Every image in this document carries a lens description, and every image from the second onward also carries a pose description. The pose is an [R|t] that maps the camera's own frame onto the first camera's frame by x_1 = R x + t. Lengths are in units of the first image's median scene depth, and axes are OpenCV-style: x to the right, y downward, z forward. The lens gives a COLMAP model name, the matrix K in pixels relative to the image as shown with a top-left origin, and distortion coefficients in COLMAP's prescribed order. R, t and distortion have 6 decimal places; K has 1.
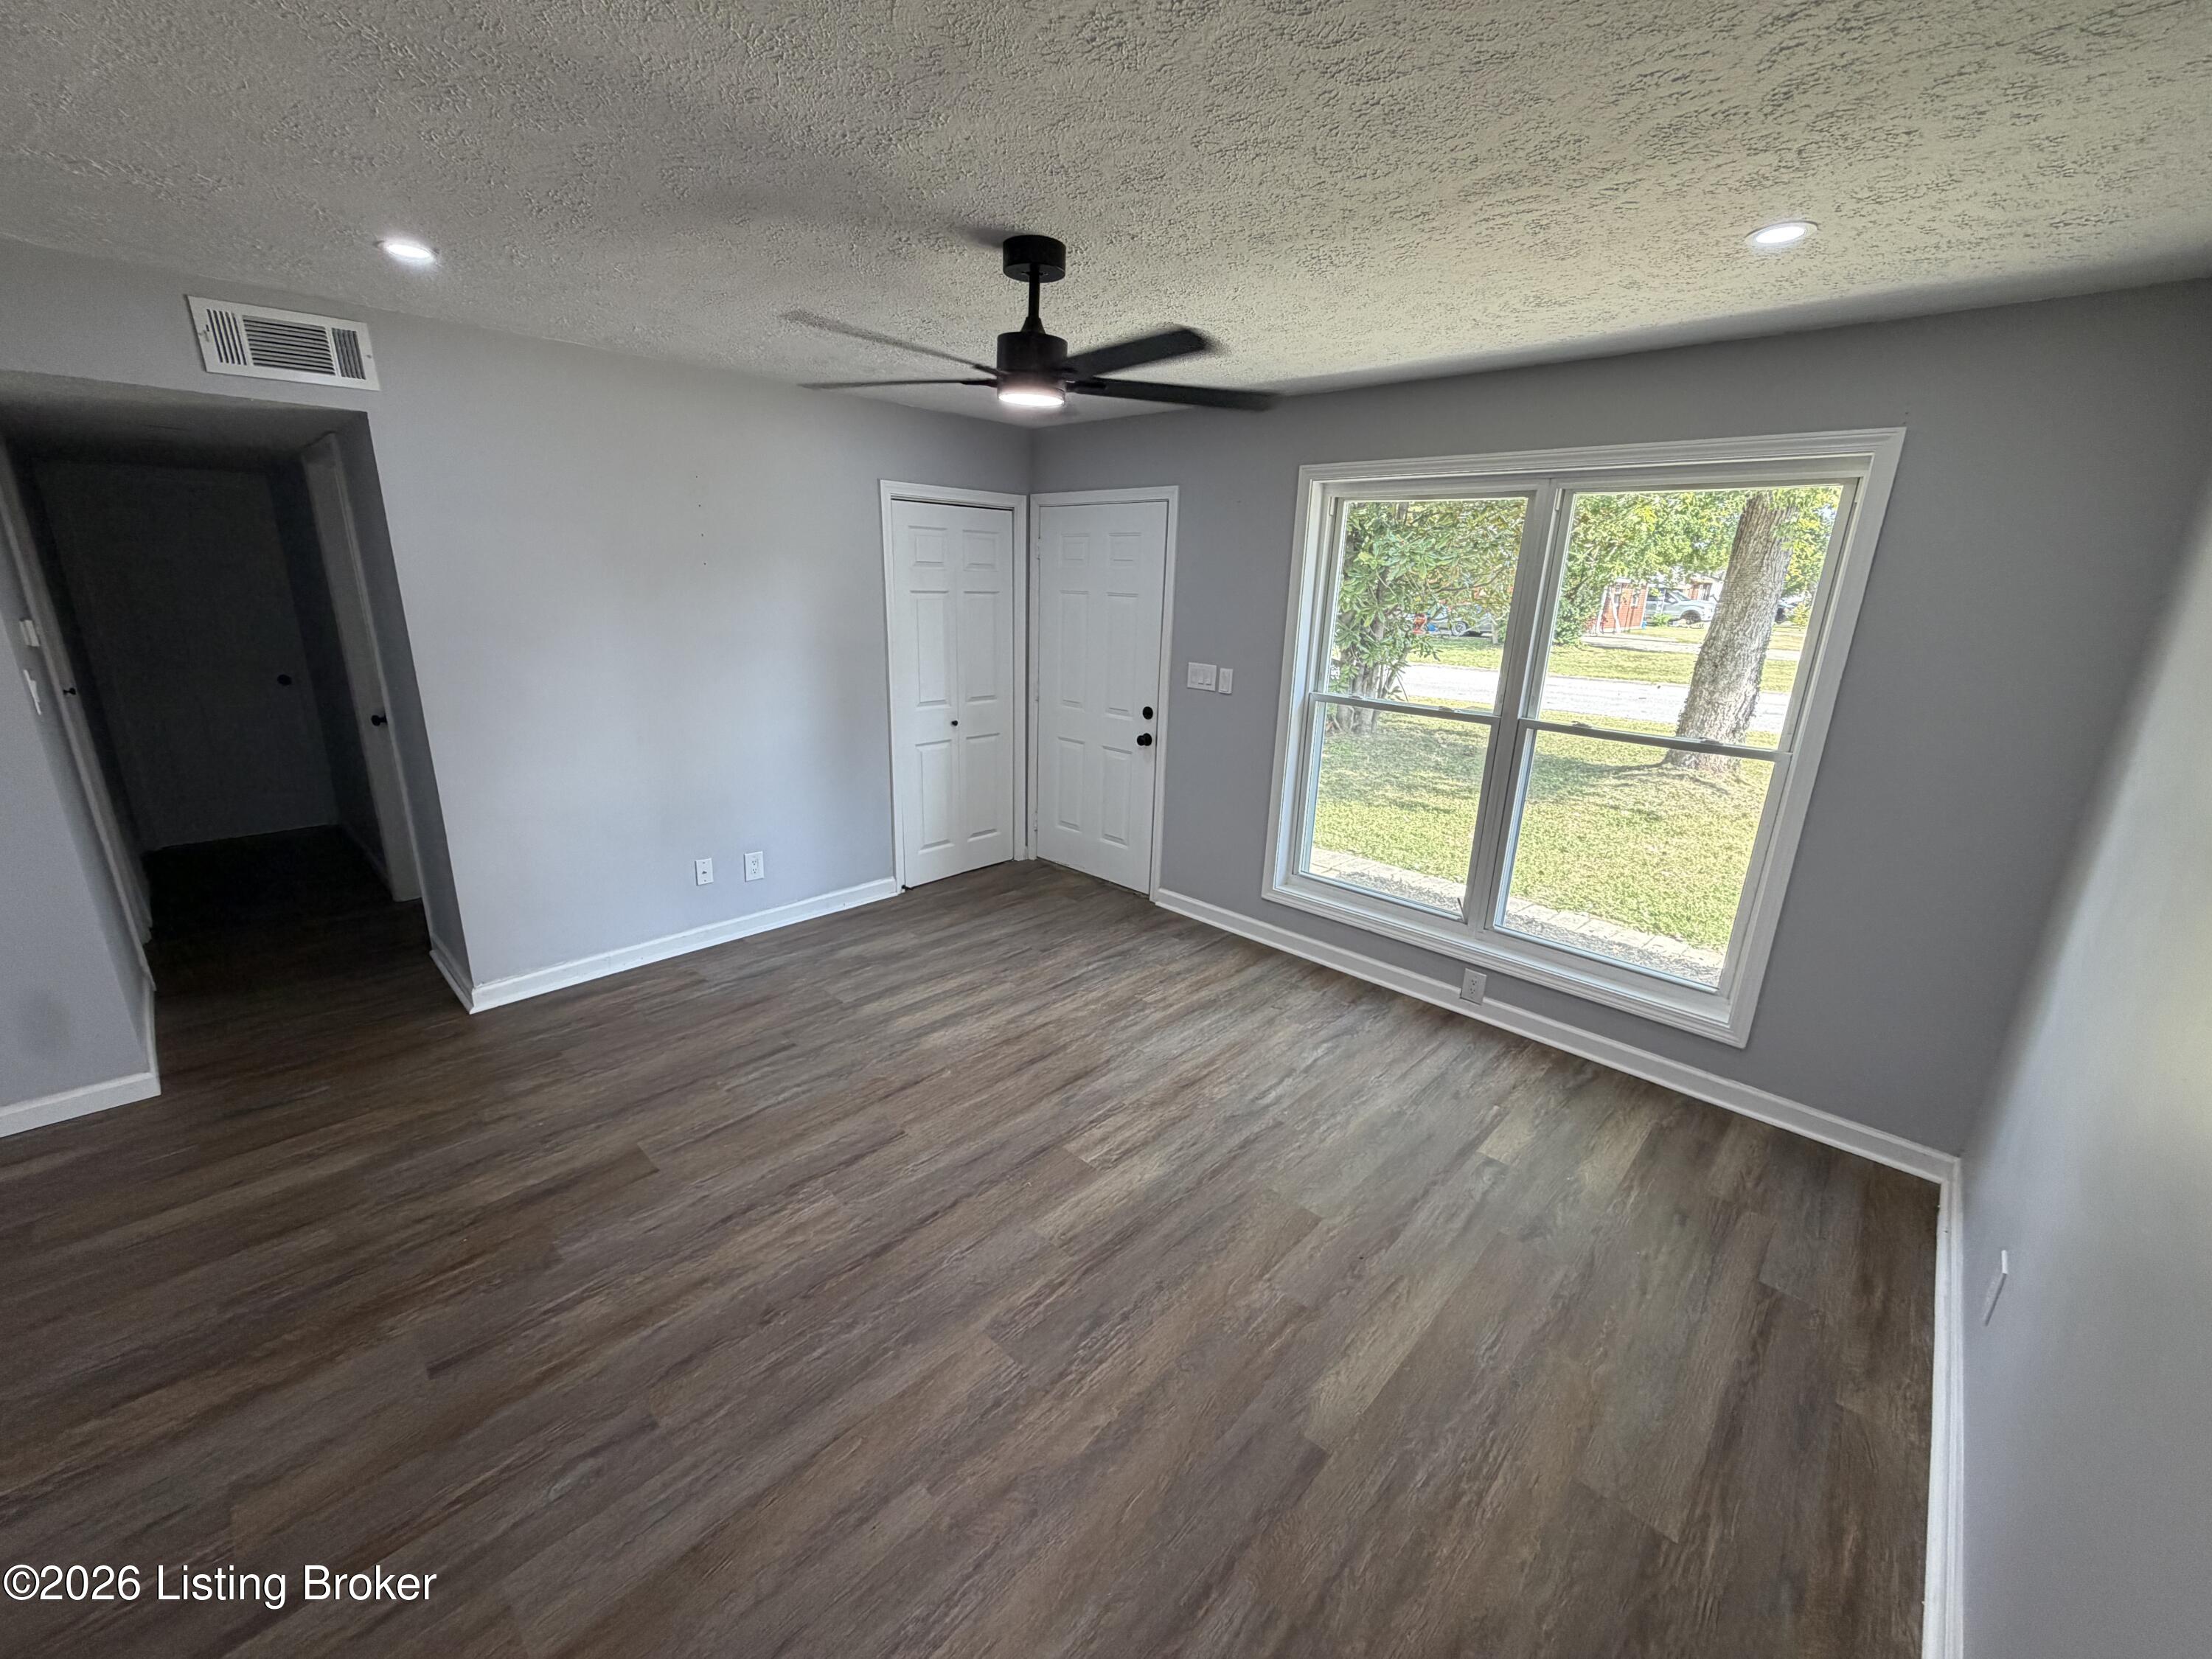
lens RADIAL K [[880.9, 0, 1101.2], [0, 880.9, 829.0], [0, 0, 1]] dist [-0.000510, 0.000178]
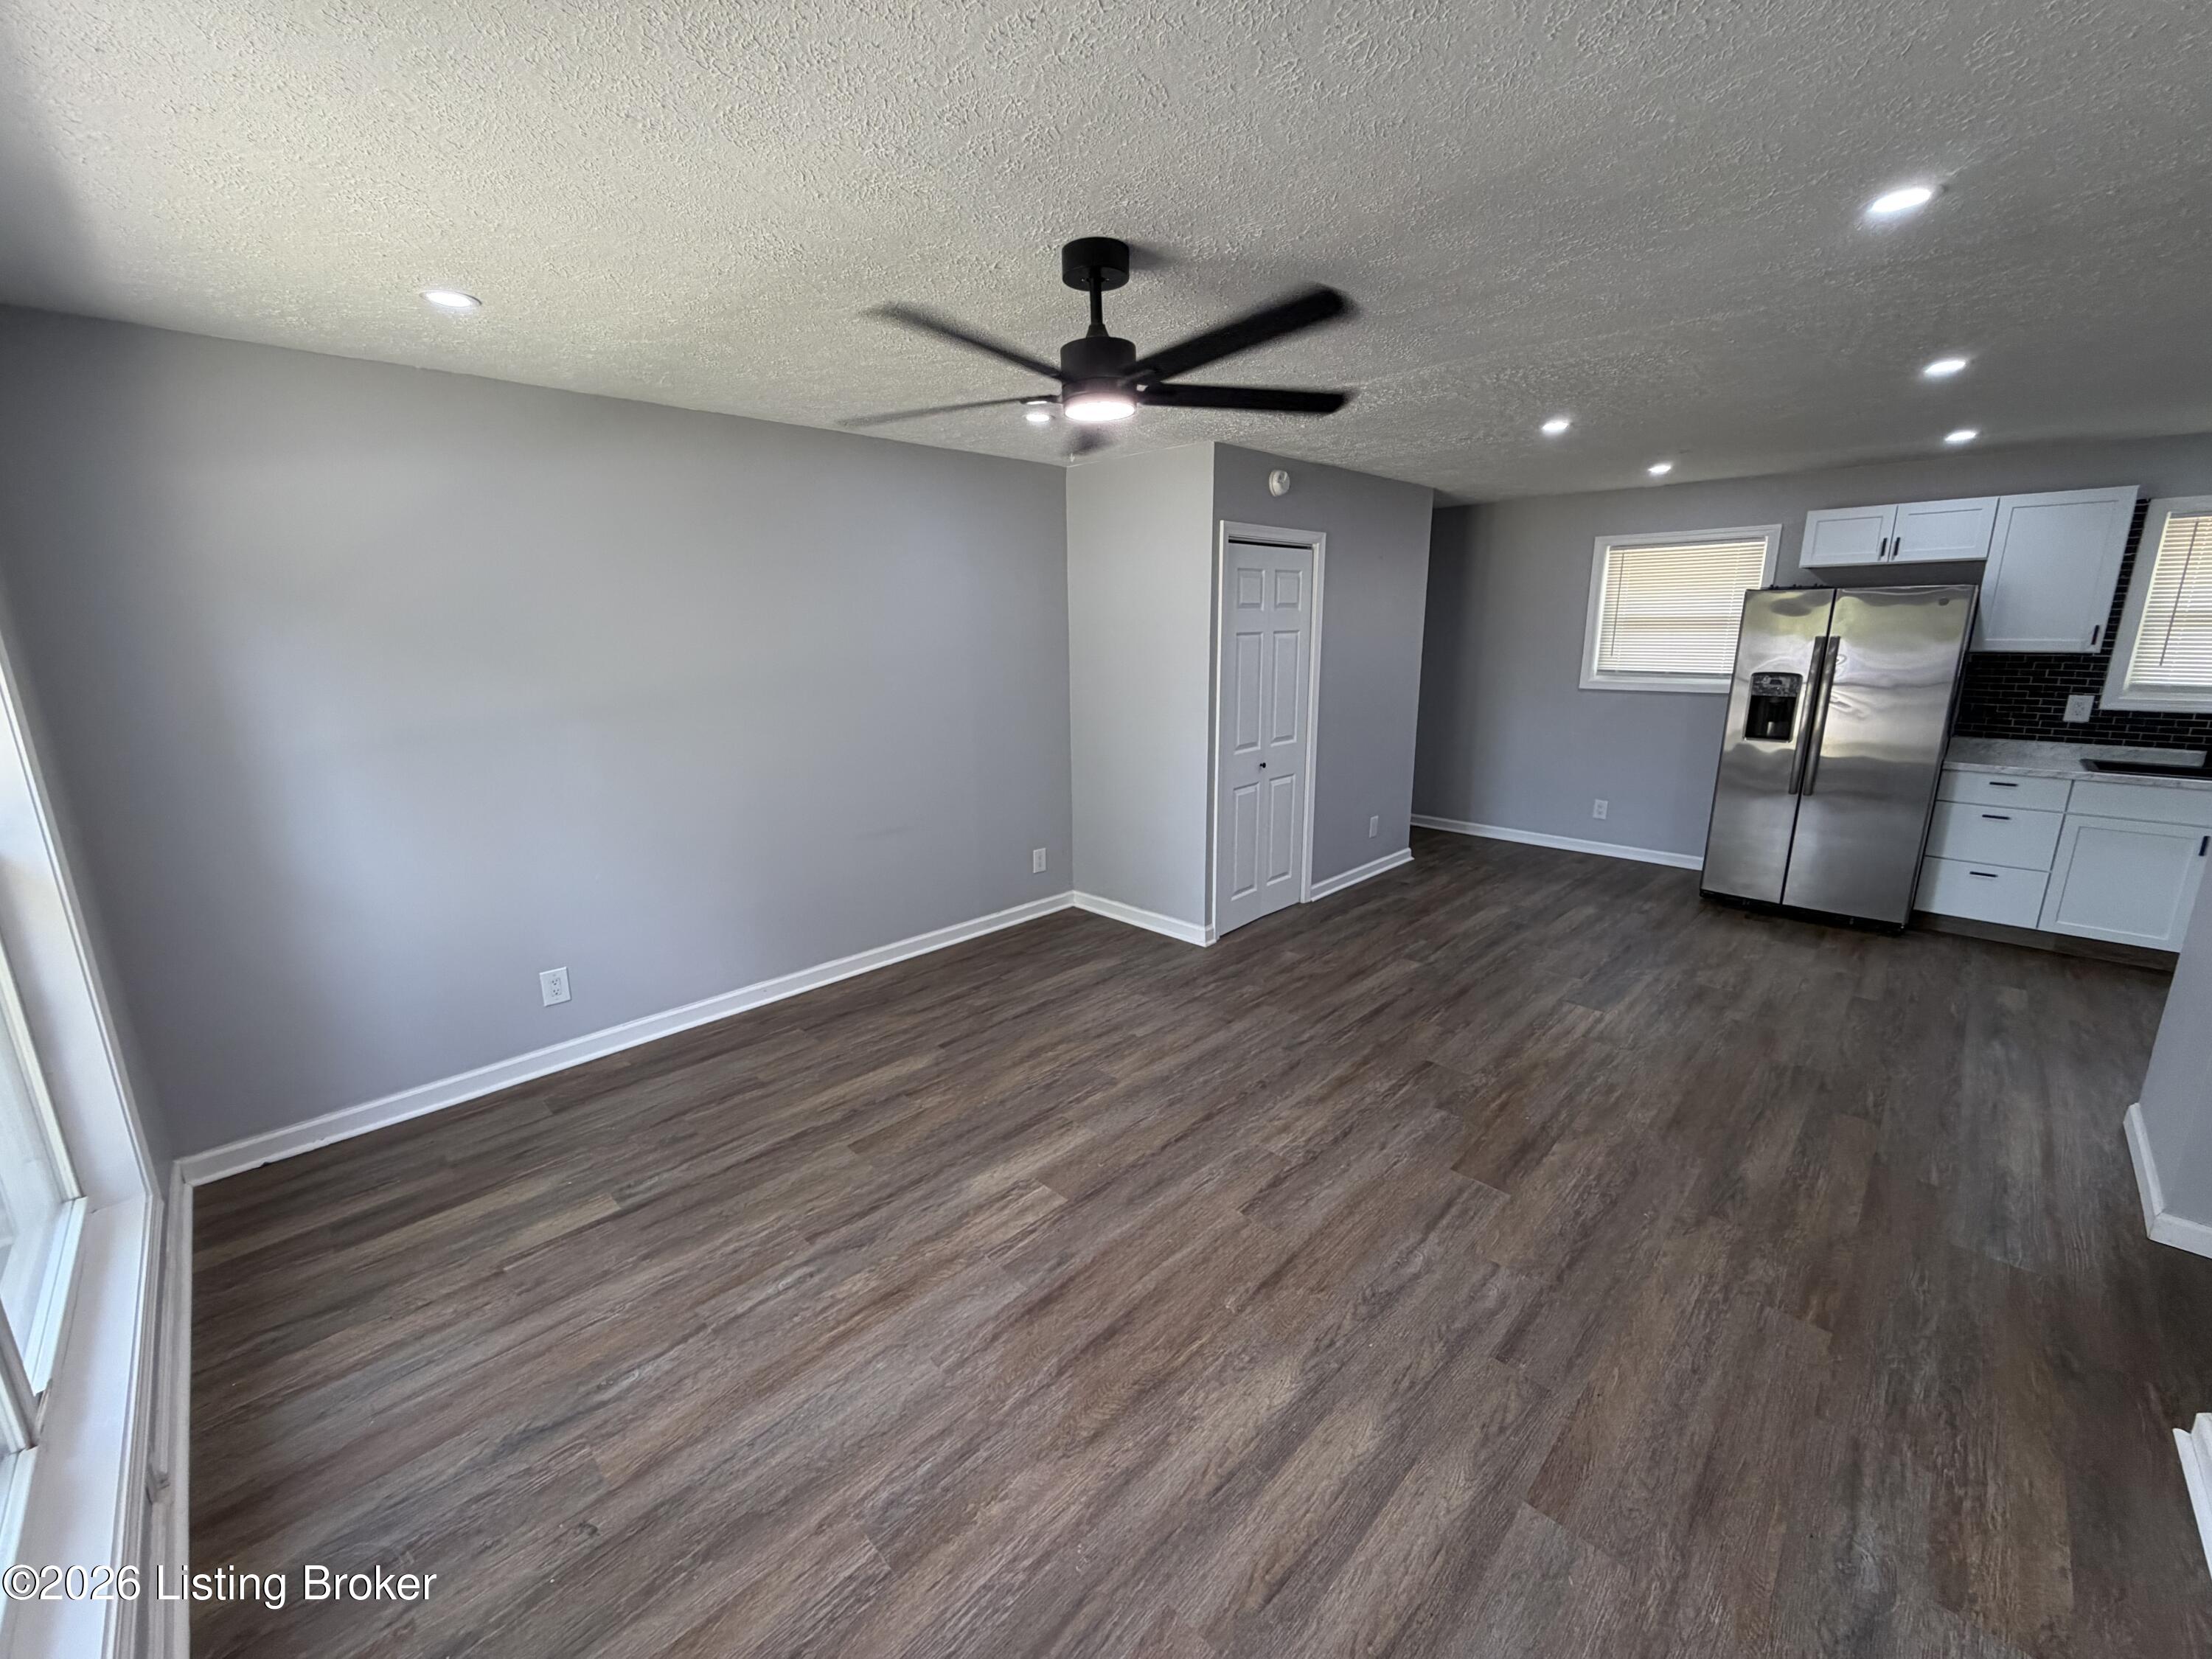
lens RADIAL K [[880.9, 0, 1101.2], [0, 880.9, 829.0], [0, 0, 1]] dist [-0.000510, 0.000178]
pose [[-0.999605, -0.023083, 0.016049, -0.085712], [-0.012212, 0.870693, 0.491675, -0.453811], [-0.025323, 0.491285, -0.870631, 1.635059]]
